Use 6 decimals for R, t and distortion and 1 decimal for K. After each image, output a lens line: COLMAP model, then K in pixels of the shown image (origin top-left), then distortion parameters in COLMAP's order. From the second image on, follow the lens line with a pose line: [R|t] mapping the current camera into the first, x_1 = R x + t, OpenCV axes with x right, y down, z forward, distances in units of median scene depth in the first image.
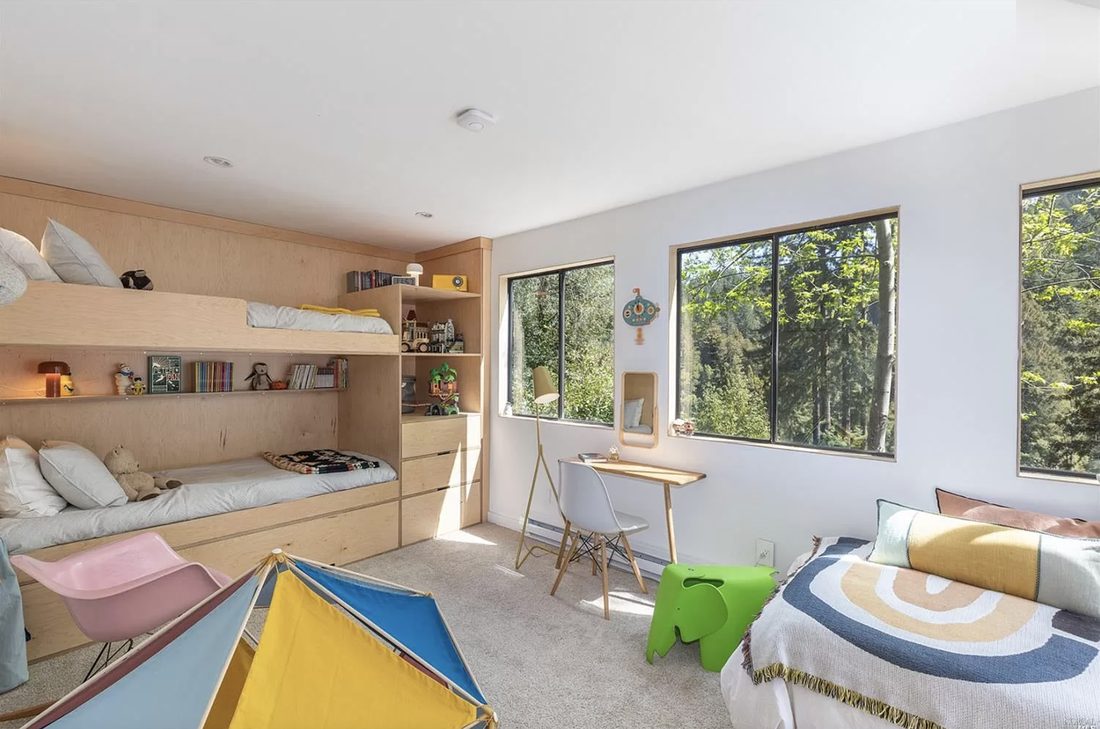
lens RADIAL K [[504.8, 0, 553.7], [0, 504.8, 364.4], [0, 0, 1]] dist [0.004315, 0.000200]
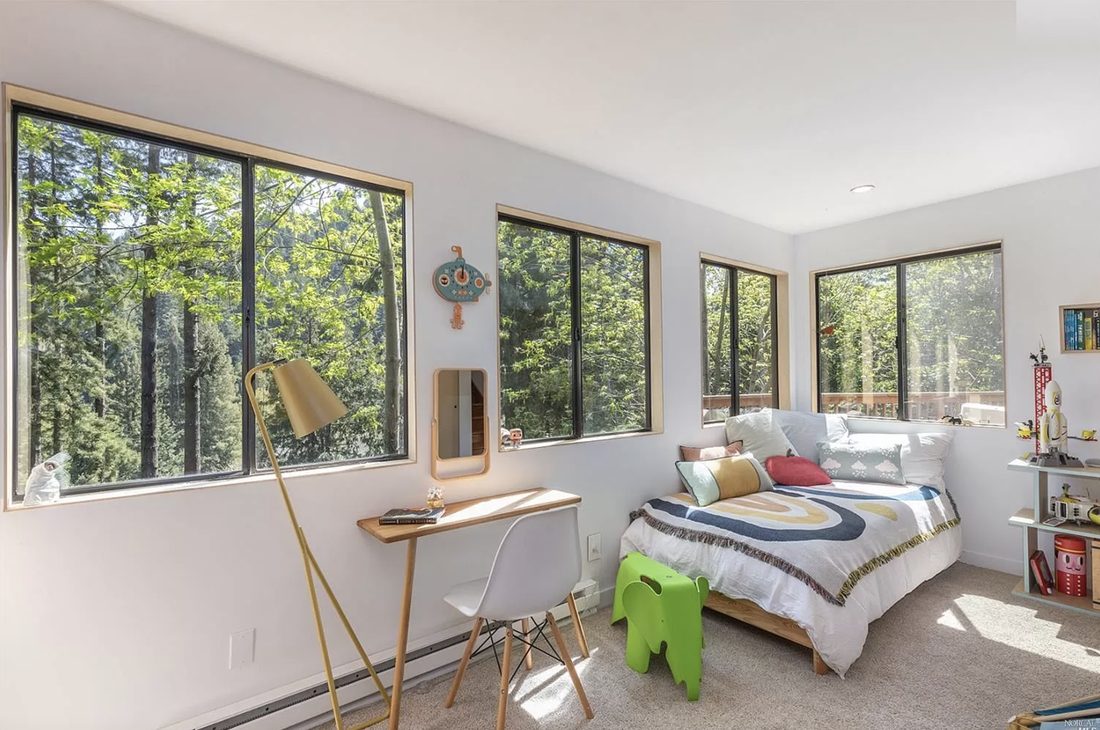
lens RADIAL K [[504.8, 0, 551.6], [0, 504.8, 365.2], [0, 0, 1]] dist [0.004315, 0.000200]
pose [[0.157458, 0.014652, 0.987417, -0.496774], [0.012549, 0.999780, -0.016836, 0.024159], [-0.987446, 0.015042, 0.157240, 0.776503]]
